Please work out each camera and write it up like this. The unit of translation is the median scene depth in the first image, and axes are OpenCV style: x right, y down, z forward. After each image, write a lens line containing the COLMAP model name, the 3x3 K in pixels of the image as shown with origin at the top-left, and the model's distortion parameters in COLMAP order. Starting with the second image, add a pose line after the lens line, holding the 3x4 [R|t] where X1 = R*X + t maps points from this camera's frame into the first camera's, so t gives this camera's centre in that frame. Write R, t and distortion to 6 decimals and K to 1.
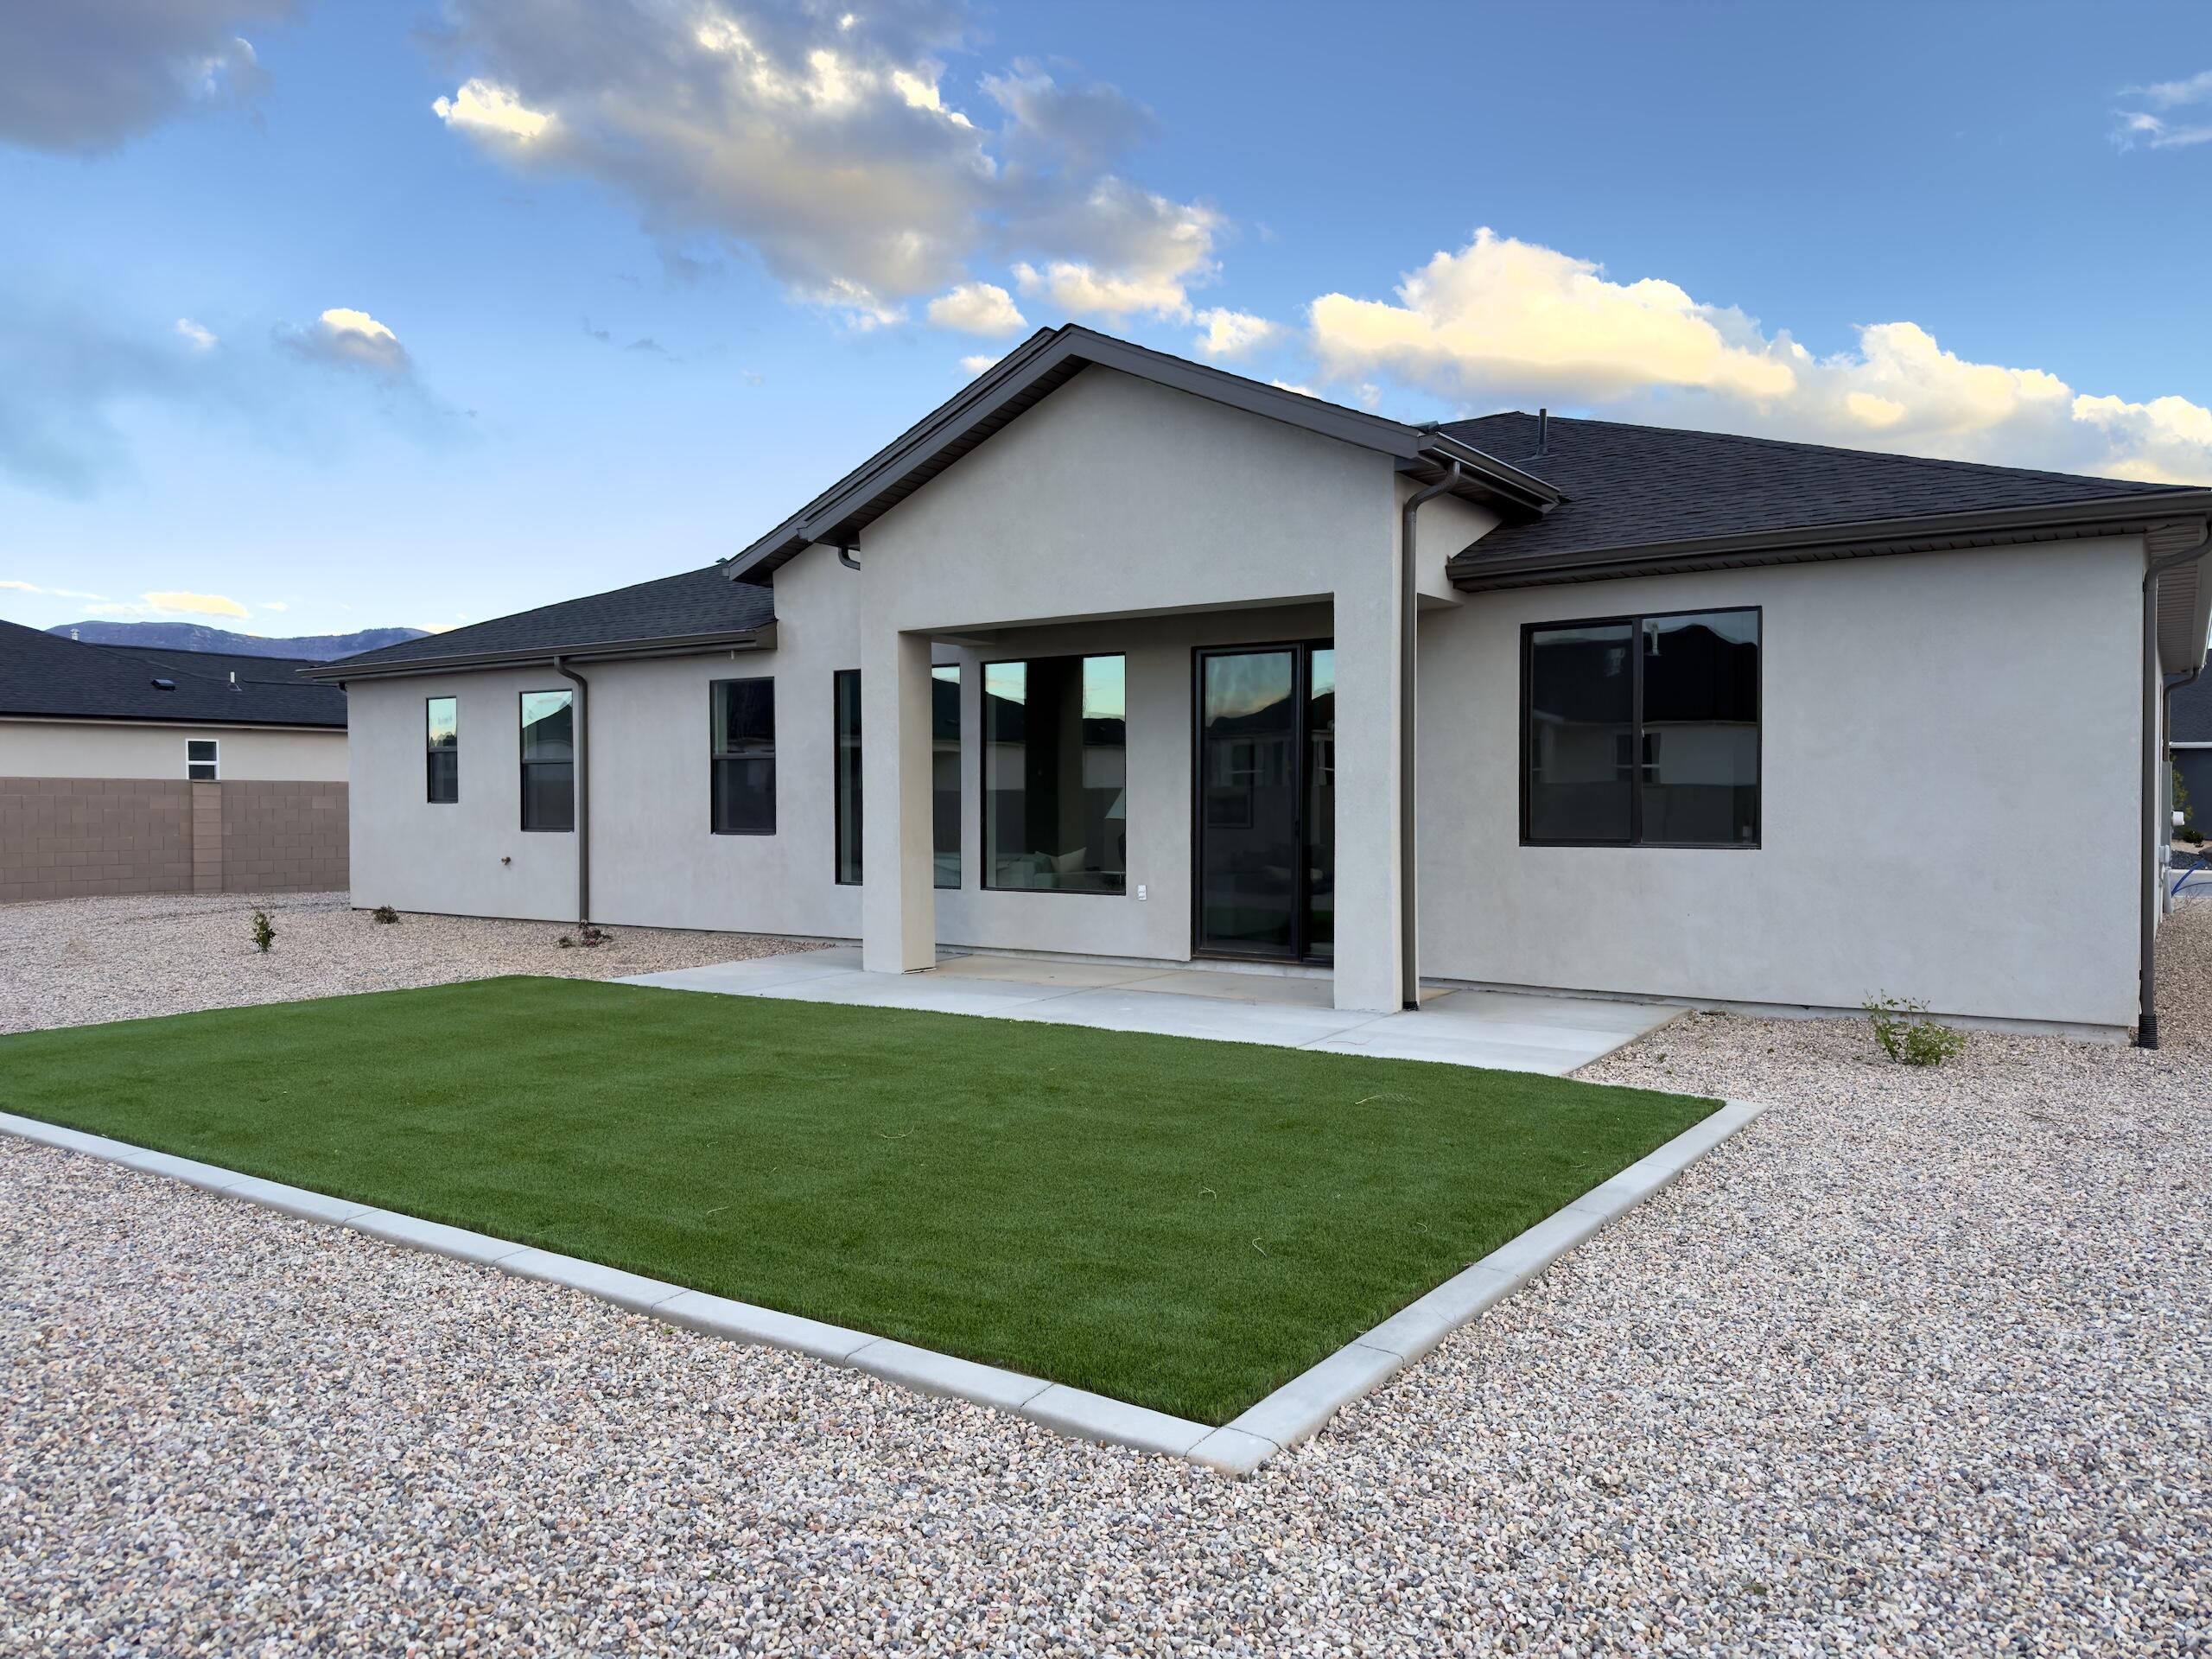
lens RADIAL K [[1579.6, 0, 1115.3], [0, 1579.6, 825.7], [0, 0, 1]] dist [0.065836, -0.026679]
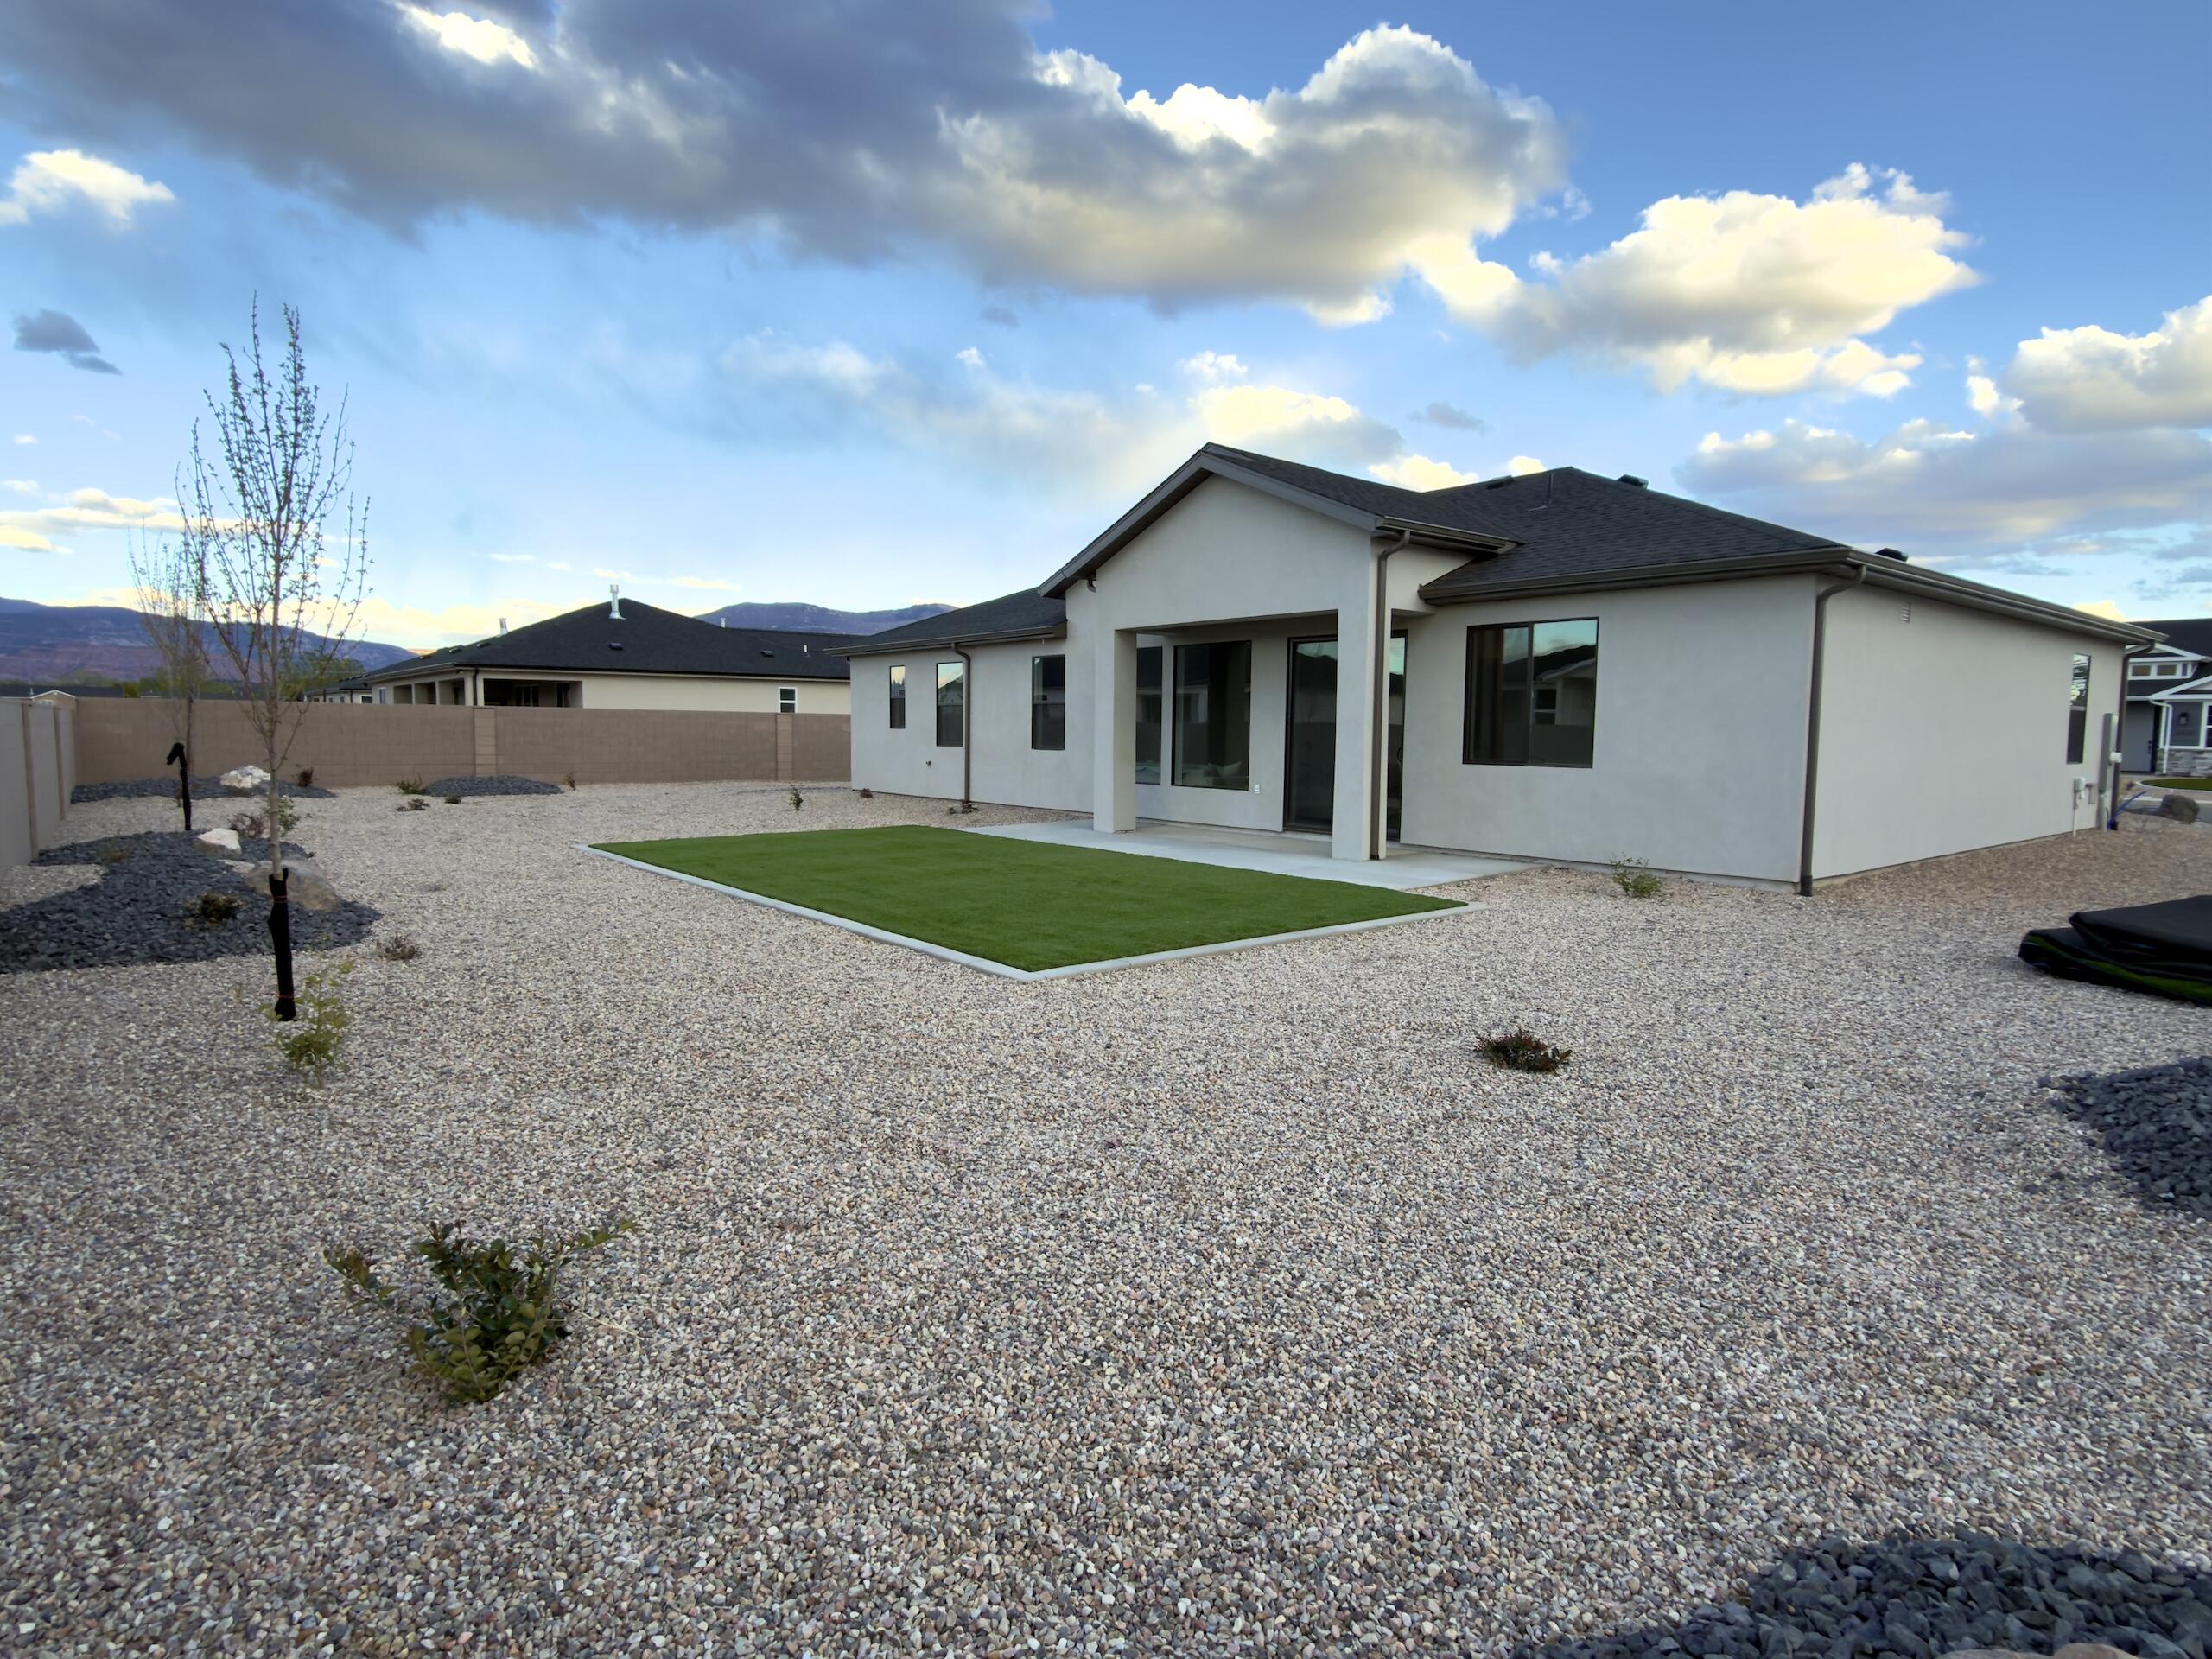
lens RADIAL K [[1202.8, 0, 1106.6], [0, 1202.8, 836.1], [0, 0, 1]] dist [-0.004739, -0.002656]
pose [[0.960778, 0.036564, -0.274898, 0.193708], [-0.016428, 0.997033, 0.075201, -0.000218], [0.276832, -0.067736, 0.958528, -0.223514]]
